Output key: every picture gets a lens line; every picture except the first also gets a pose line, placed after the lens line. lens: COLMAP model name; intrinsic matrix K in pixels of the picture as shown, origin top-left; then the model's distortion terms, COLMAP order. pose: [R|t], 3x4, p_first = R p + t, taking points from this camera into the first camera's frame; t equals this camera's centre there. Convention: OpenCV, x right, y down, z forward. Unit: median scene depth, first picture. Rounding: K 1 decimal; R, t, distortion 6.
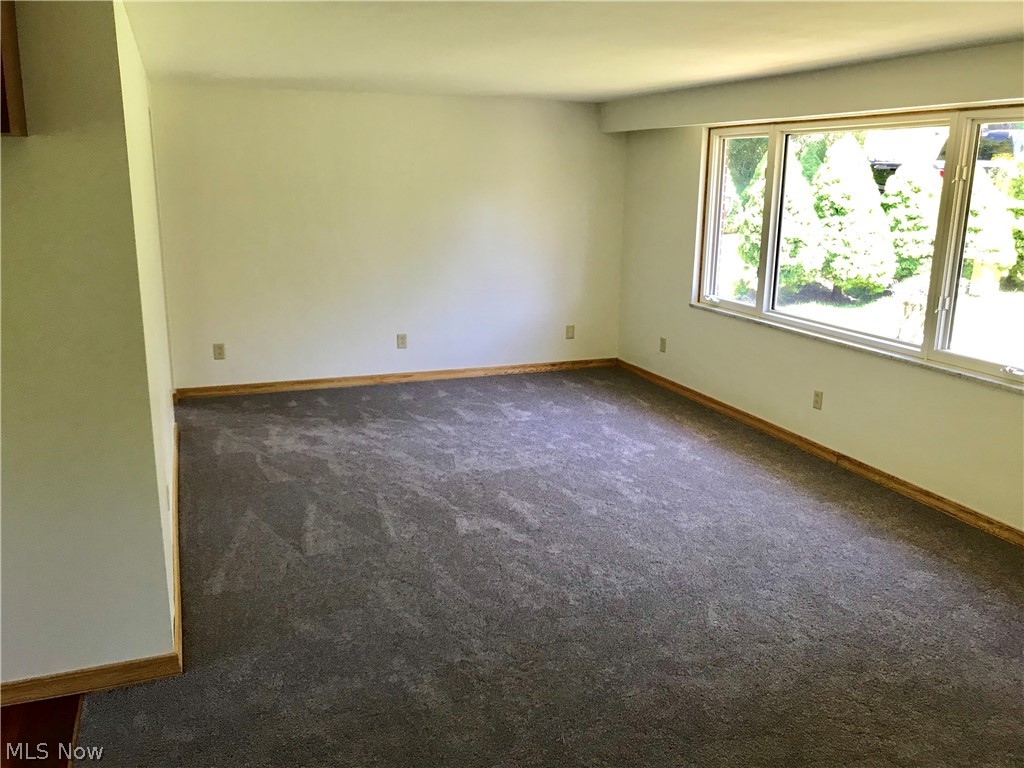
lens RADIAL K [[855.6, 0, 511.2], [0, 855.6, 383.4], [0, 0, 1]] dist [0.026516, -0.046716]
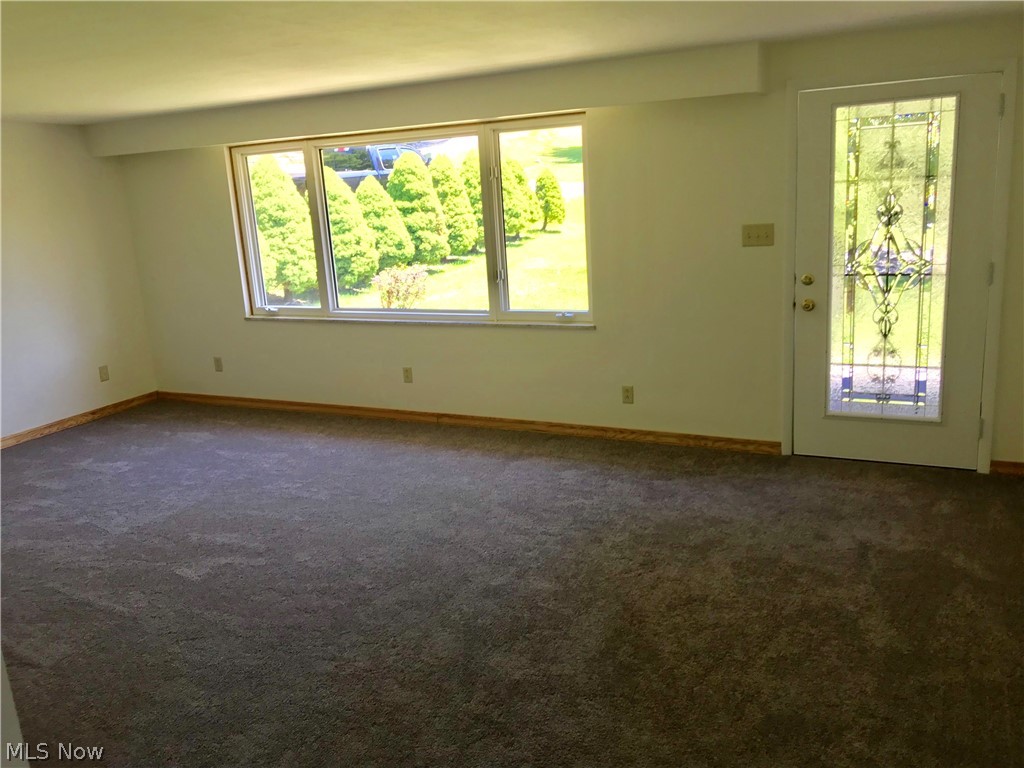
lens RADIAL K [[855.6, 0, 512.1], [0, 855.6, 381.1], [0, 0, 1]] dist [0.026516, -0.046716]
pose [[0.722663, -0.215046, 0.656897, -0.285552], [0.232528, 0.970615, 0.061939, -0.010443], [-0.650914, 0.107986, 0.751432, 0.037848]]
